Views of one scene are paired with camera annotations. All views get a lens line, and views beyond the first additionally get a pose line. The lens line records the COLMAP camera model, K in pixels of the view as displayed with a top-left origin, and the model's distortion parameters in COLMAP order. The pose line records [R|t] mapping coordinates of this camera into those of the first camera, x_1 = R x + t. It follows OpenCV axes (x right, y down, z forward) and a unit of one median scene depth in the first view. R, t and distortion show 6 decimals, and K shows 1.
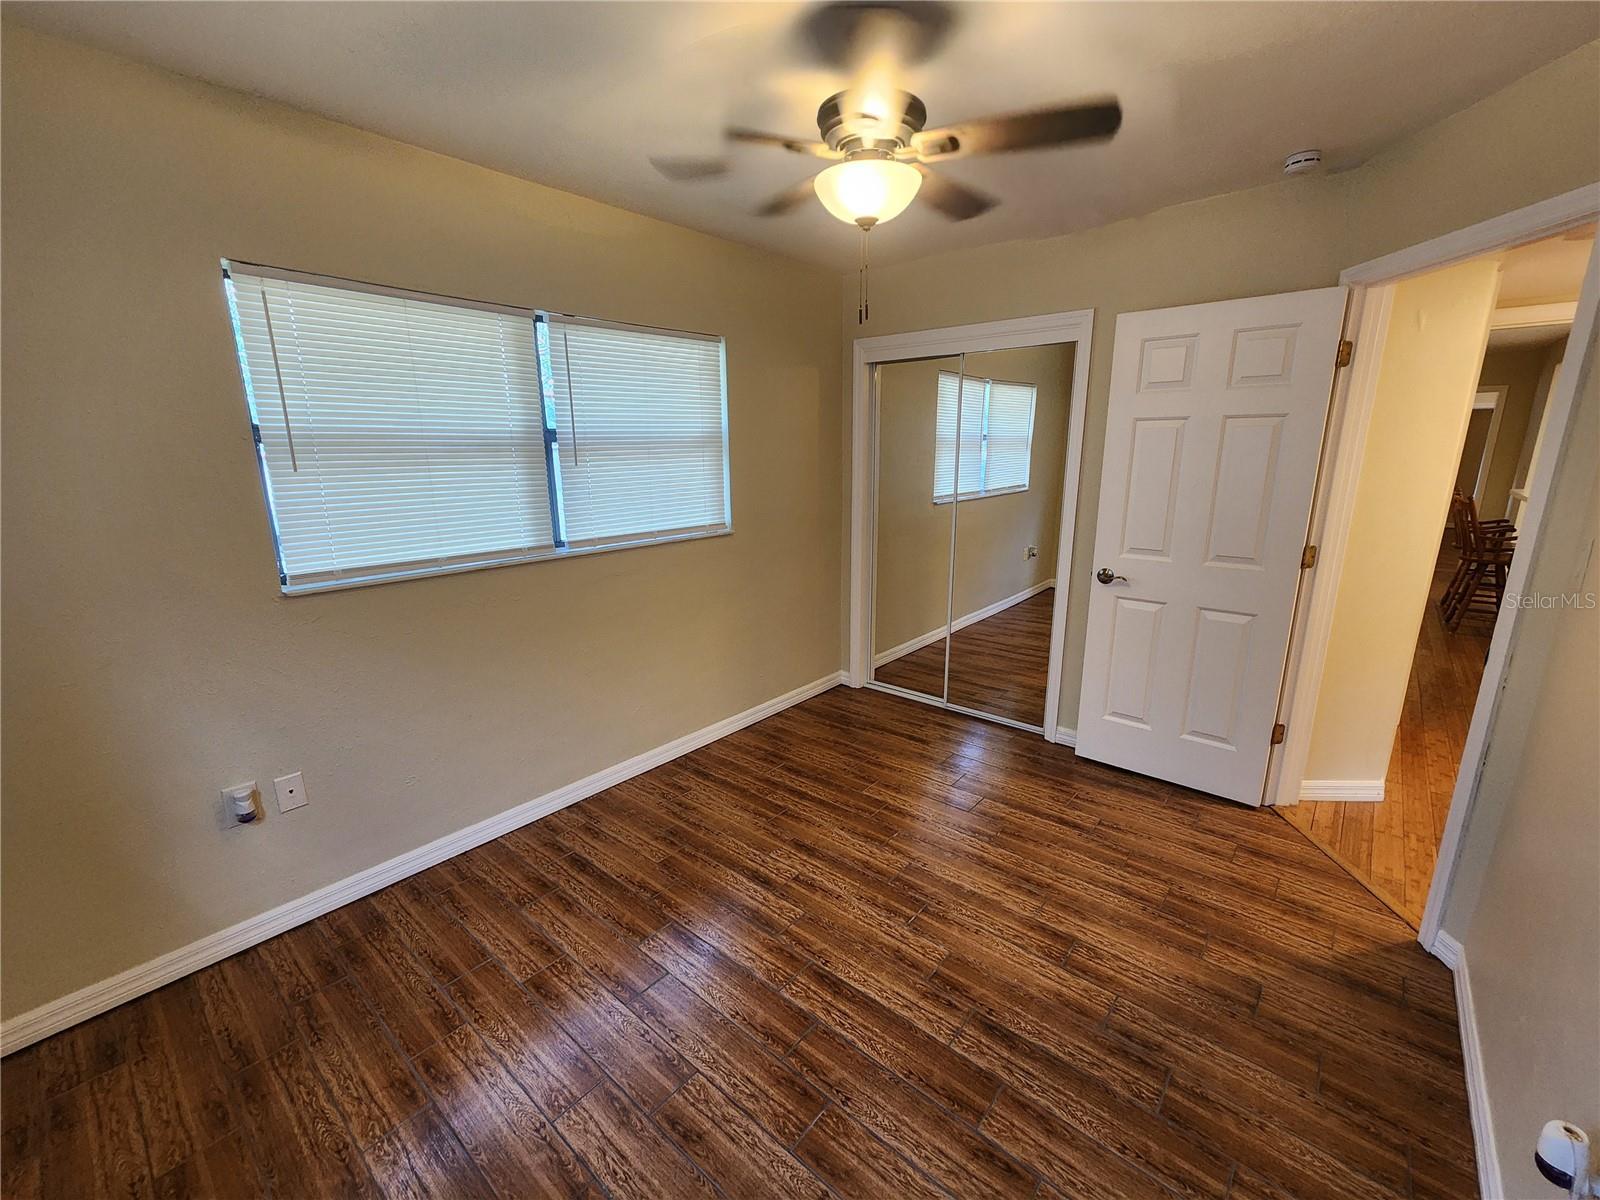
lens RADIAL K [[659.0, 0, 803.1], [0, 659.0, 601.4], [0, 0, 1]] dist [0.003696, -0.001116]
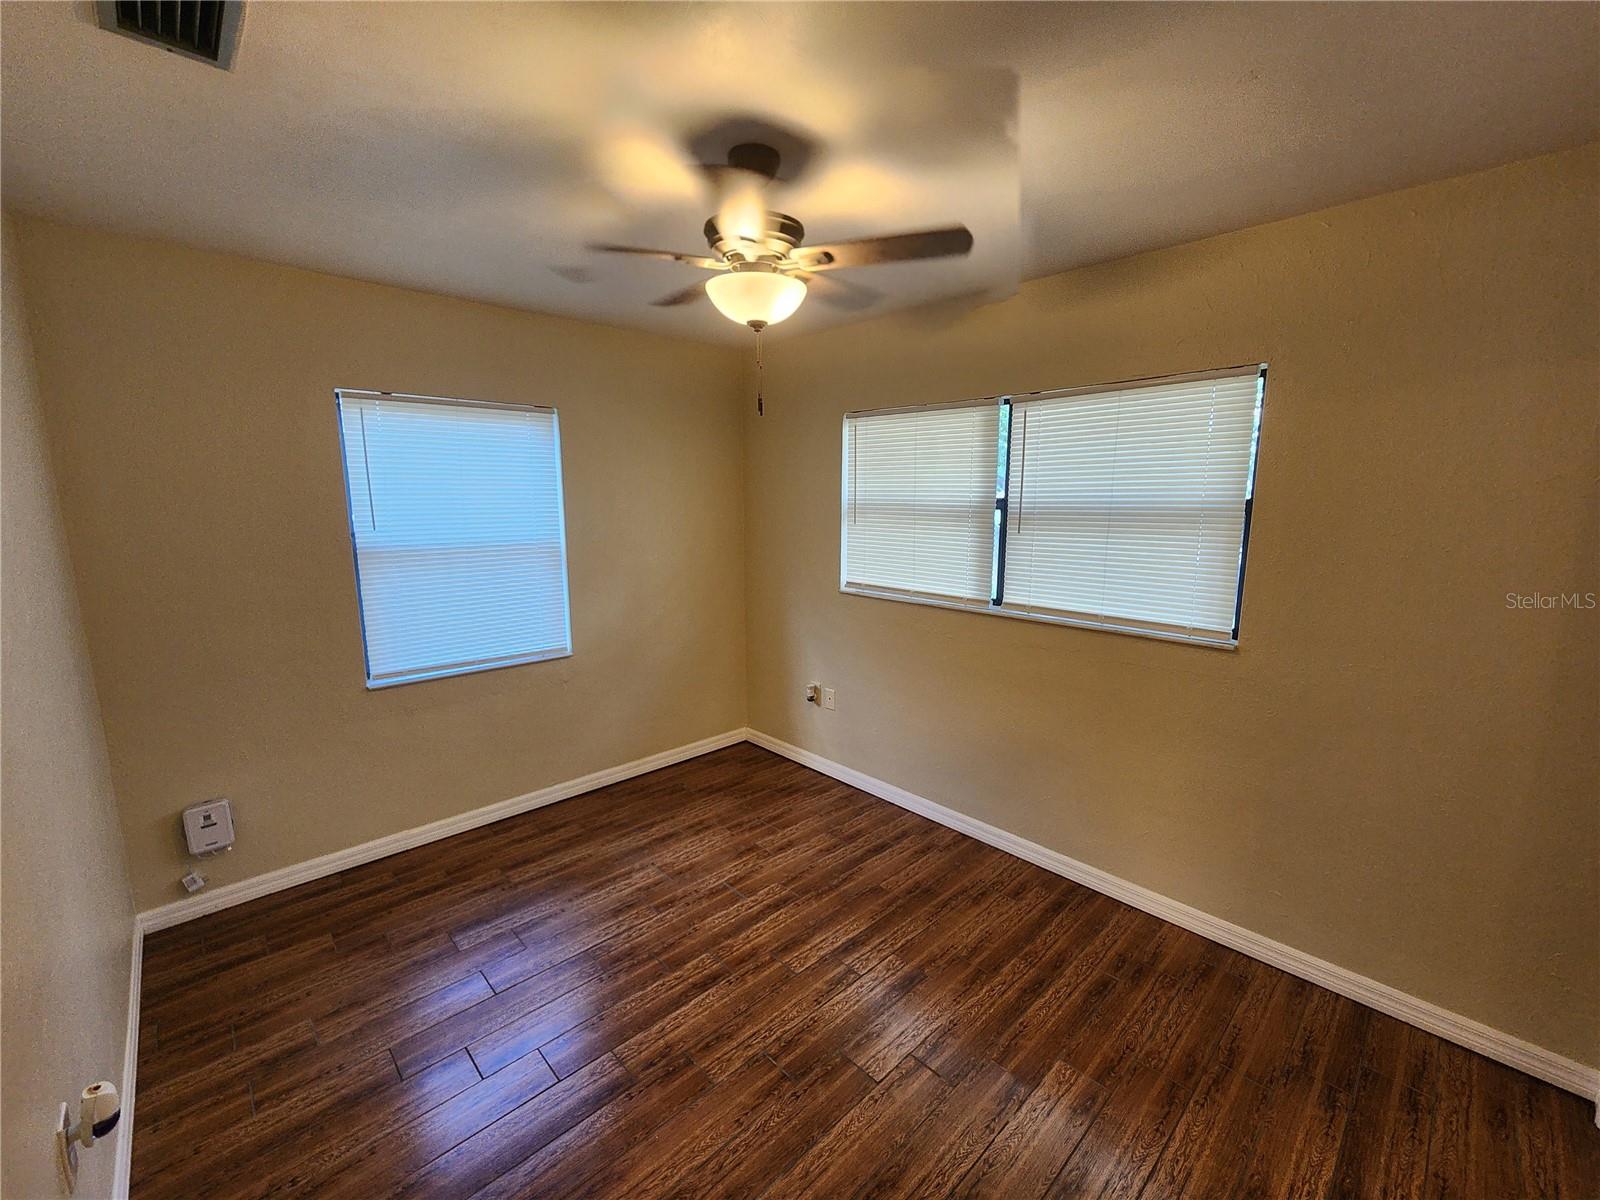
lens RADIAL K [[659.0, 0, 802.1], [0, 659.0, 601.6], [0, 0, 1]] dist [0.003696, -0.001116]
pose [[-0.096628, 0.167494, -0.981126, 0.841969], [-0.232322, 0.954715, 0.185866, -0.248519], [0.967827, 0.245897, -0.053340, 0.857113]]
